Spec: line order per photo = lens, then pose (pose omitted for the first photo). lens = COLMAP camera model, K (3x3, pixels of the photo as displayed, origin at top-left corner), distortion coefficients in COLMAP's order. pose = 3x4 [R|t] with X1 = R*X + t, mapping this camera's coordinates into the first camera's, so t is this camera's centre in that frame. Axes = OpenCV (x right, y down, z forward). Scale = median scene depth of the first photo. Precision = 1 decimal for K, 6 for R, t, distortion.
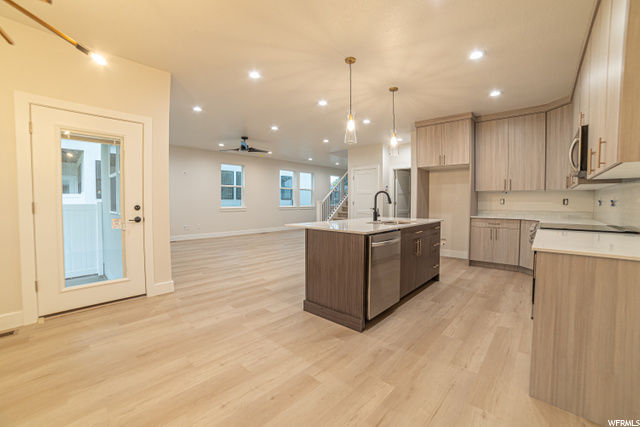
lens RADIAL K [[263.7, 0, 319.9], [0, 263.7, 209.2], [0, 0, 1]] dist [-0.055832, 0.000570]
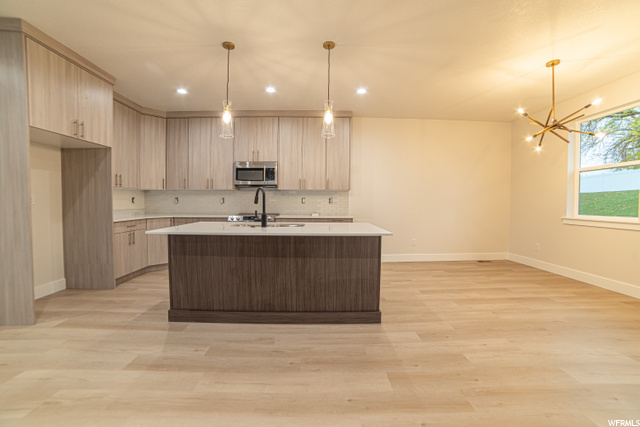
lens RADIAL K [[263.7, 0, 319.9], [0, 263.7, 209.2], [0, 0, 1]] dist [-0.055832, 0.000570]
pose [[-0.690476, -0.028333, 0.722800, -0.546929], [0.015887, 0.998398, 0.054313, -0.053524], [-0.723181, 0.048985, -0.688919, 1.729883]]
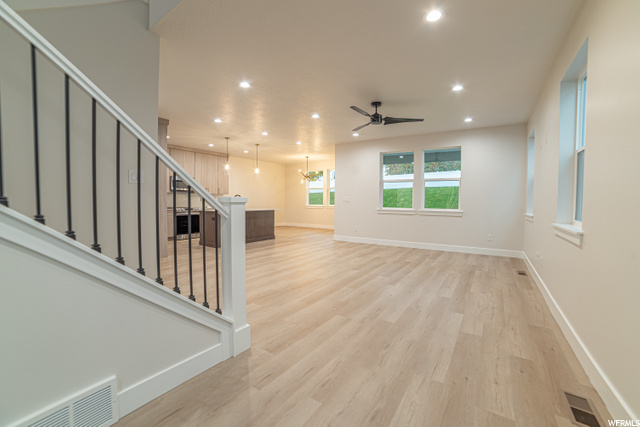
lens RADIAL K [[263.7, 0, 319.9], [0, 263.7, 209.2], [0, 0, 1]] dist [-0.055832, 0.000570]
pose [[-0.990139, -0.004848, -0.140002, -0.143252], [-0.014476, 0.997592, 0.067832, -0.128998], [0.139336, 0.069189, -0.987825, 3.831725]]
